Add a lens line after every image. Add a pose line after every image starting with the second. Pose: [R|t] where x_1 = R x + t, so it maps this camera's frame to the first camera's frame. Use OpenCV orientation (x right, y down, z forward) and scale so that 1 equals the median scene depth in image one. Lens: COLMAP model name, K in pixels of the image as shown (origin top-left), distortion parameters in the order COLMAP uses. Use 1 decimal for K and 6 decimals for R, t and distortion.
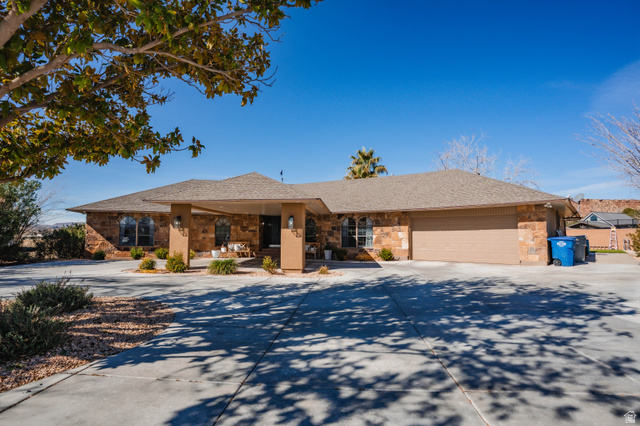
lens RADIAL K [[323.7, 0, 321.3], [0, 323.7, 214.4], [0, 0, 1]] dist [-0.052282, 0.000020]
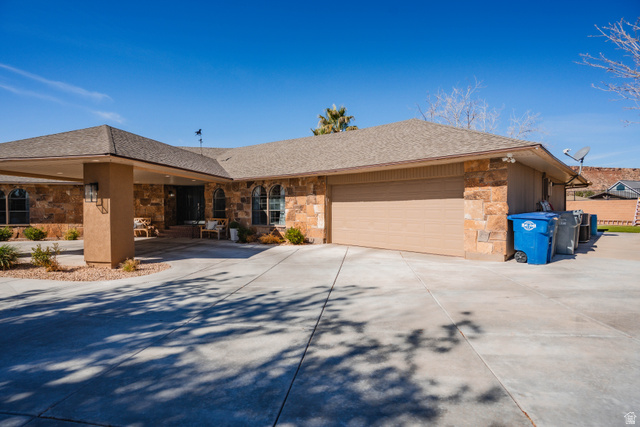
lens RADIAL K [[315.5, 0, 320.1], [0, 315.5, 212.2], [0, 0, 1]] dist [-0.045101, 0.000665]
pose [[0.997469, -0.004741, -0.070950, 0.301394], [0.010527, 0.996626, 0.081399, 0.013930], [0.070325, -0.081940, 0.994153, 0.293828]]
